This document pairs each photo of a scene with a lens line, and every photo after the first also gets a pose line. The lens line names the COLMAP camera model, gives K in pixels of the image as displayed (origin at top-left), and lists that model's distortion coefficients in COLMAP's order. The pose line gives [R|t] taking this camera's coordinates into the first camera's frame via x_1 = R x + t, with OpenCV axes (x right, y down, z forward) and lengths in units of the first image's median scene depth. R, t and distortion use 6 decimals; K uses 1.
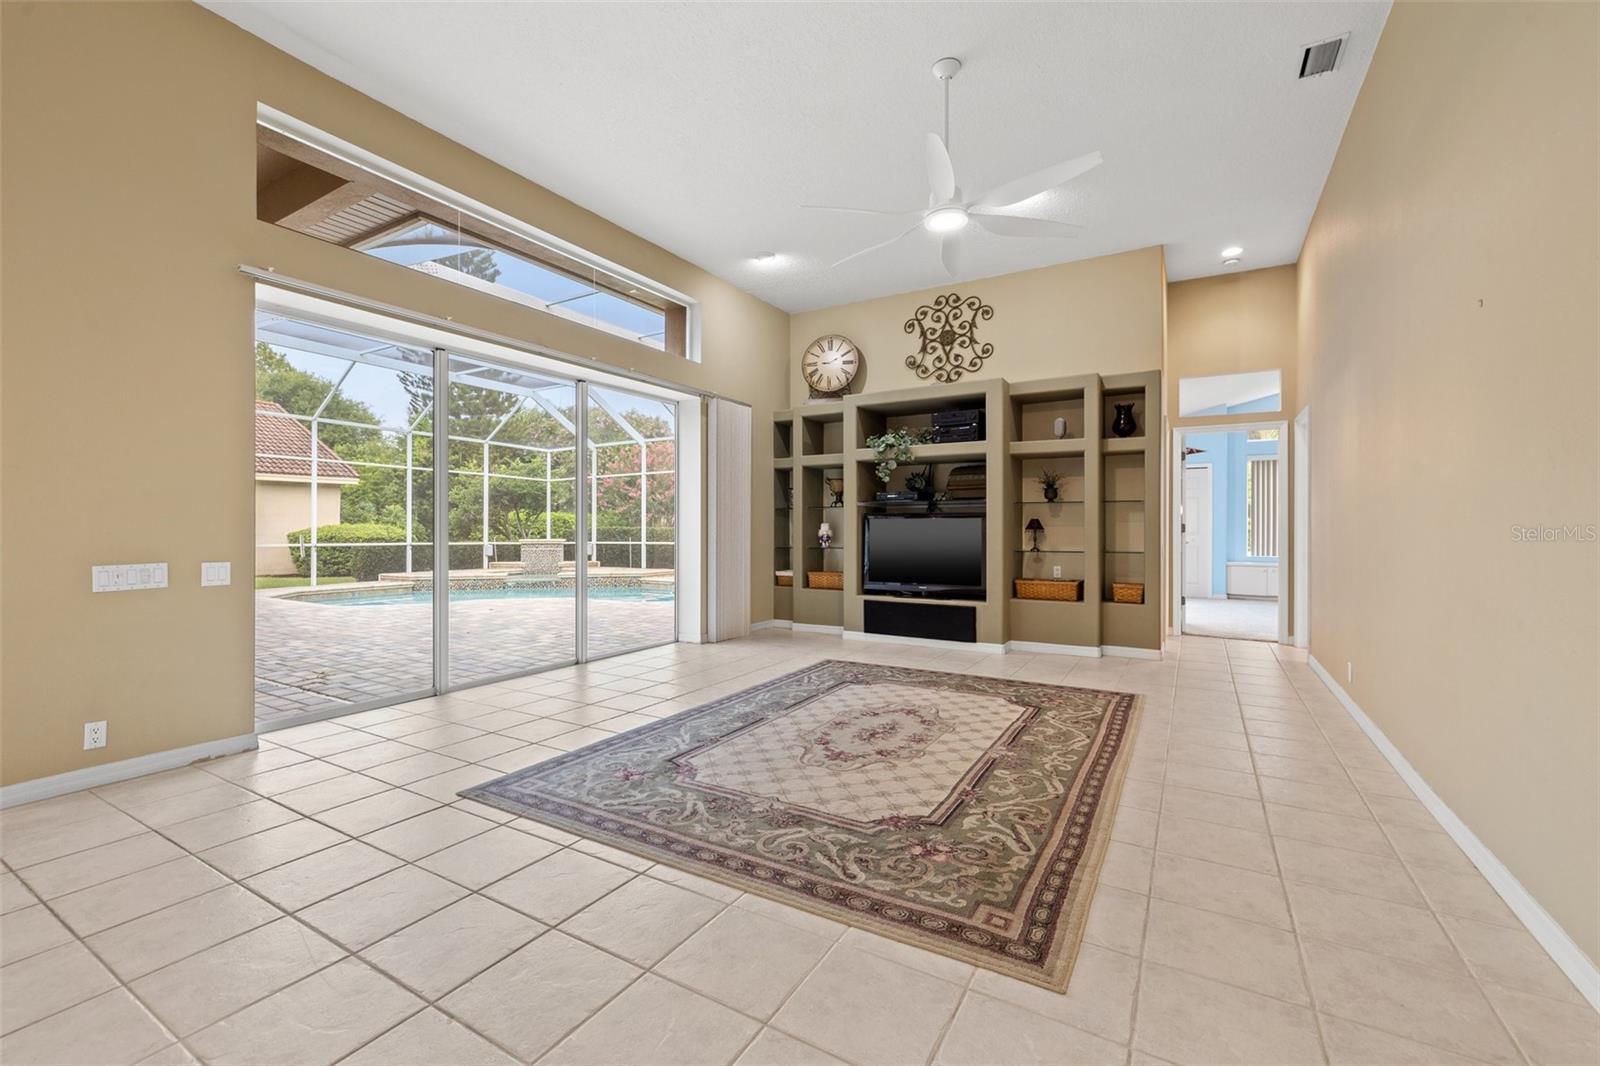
lens RADIAL K [[680.3, 0, 783.7], [0, 680.3, 518.6], [0, 0, 1]] dist [0.001093, 0.000121]
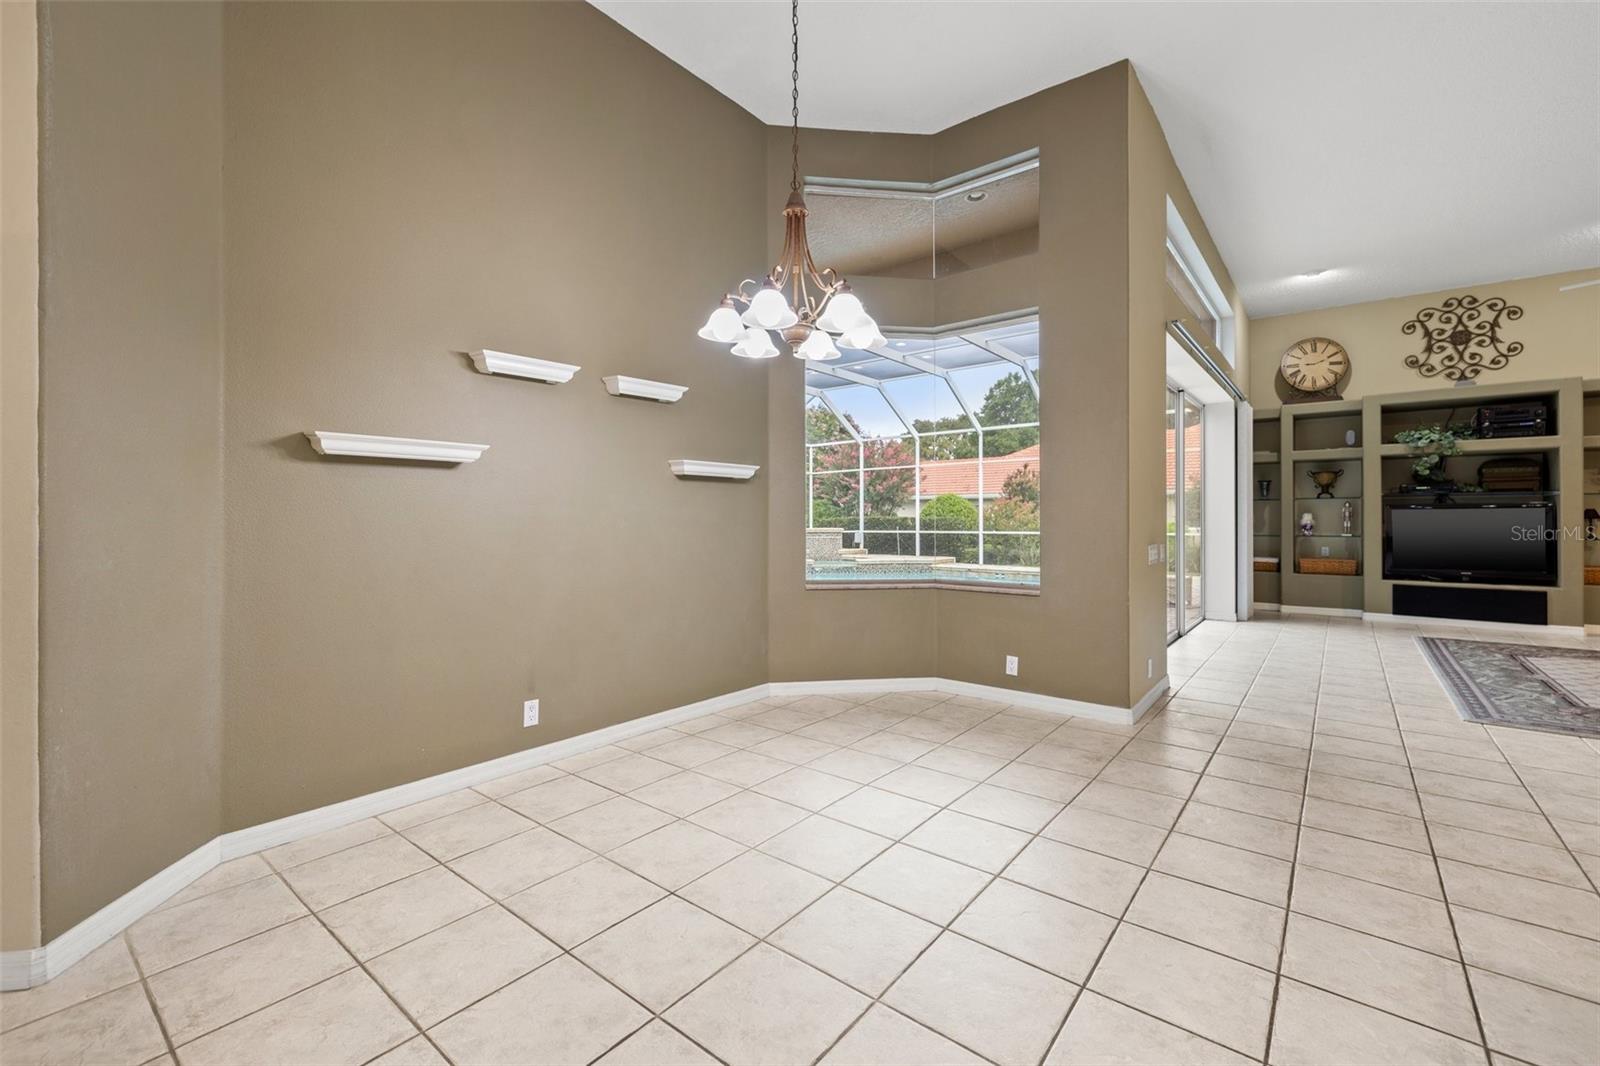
lens RADIAL K [[684.5, 0, 788.3], [0, 684.5, 508.1], [0, 0, 1]] dist [0.001867, 0.000201]
pose [[0.990142, -0.003184, -0.140034, -0.649651], [0.003211, 0.999995, -0.000032, -0.004224], [0.140033, -0.000418, 0.990147, -0.203706]]
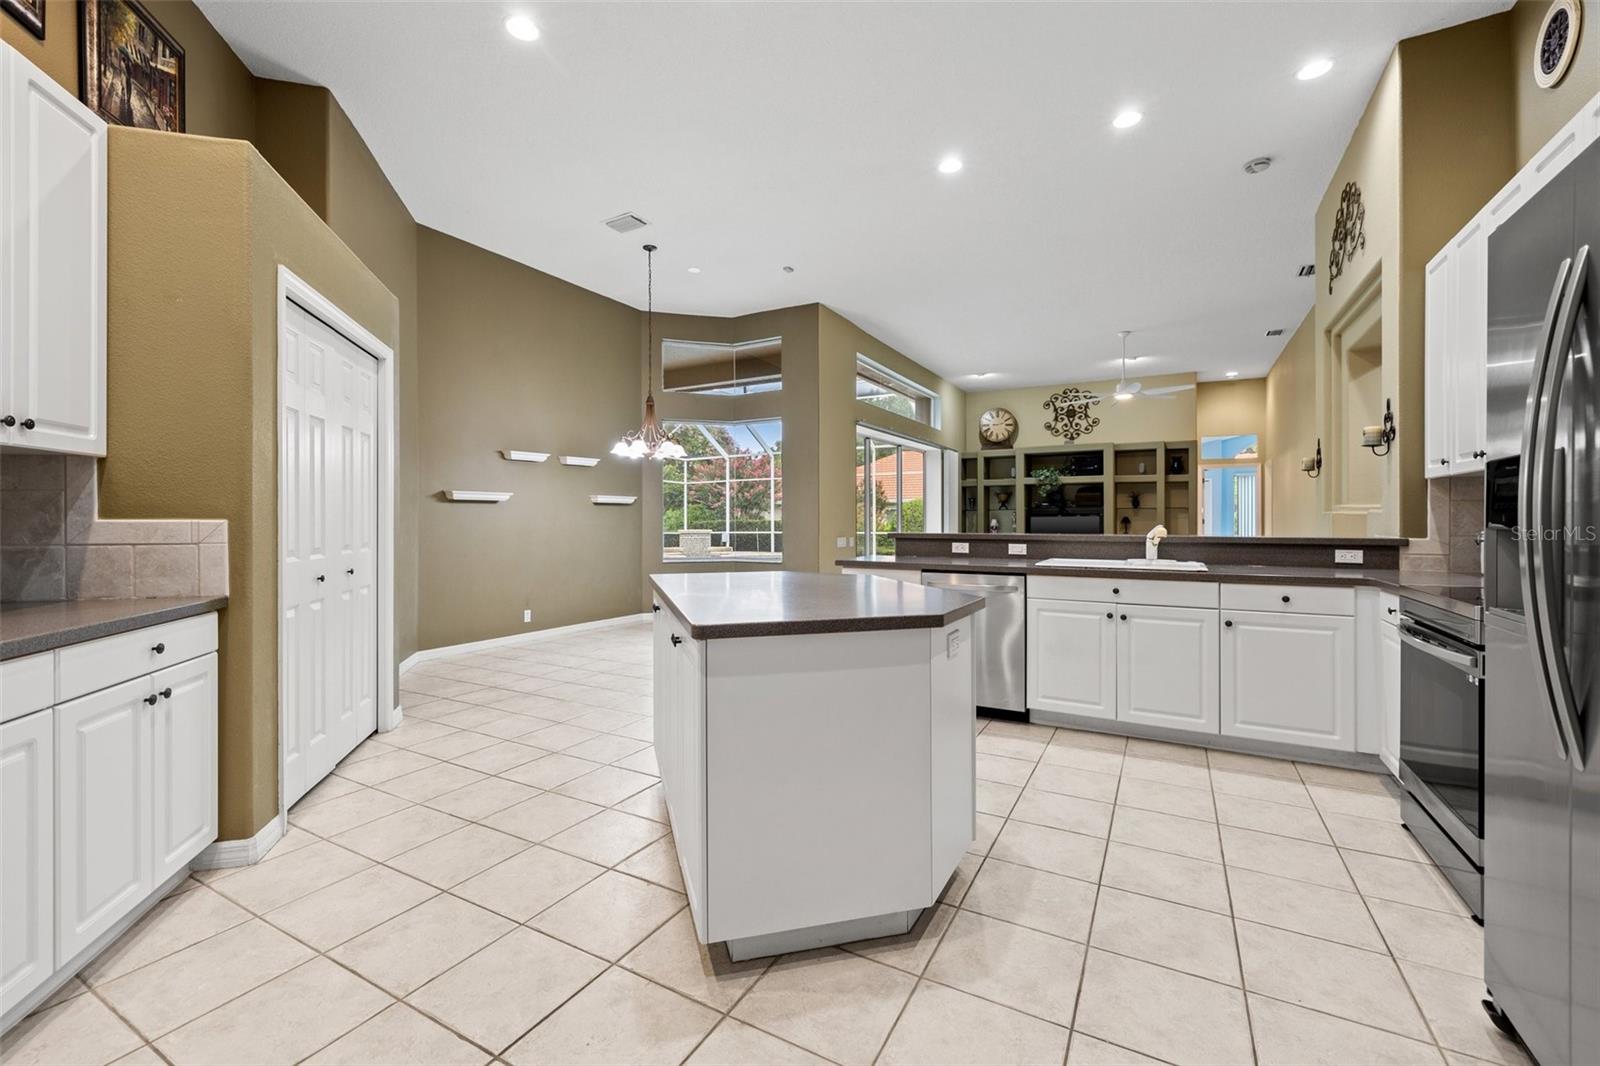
lens RADIAL K [[676.1, 0, 785.9], [0, 676.1, 514.3], [0, 0, 1]] dist [-0.000726, -0.000043]
pose [[0.999652, -0.002228, 0.026289, -0.543843], [0.002056, 0.999976, 0.006589, -0.018657], [-0.026303, -0.006532, 0.999633, -0.728757]]
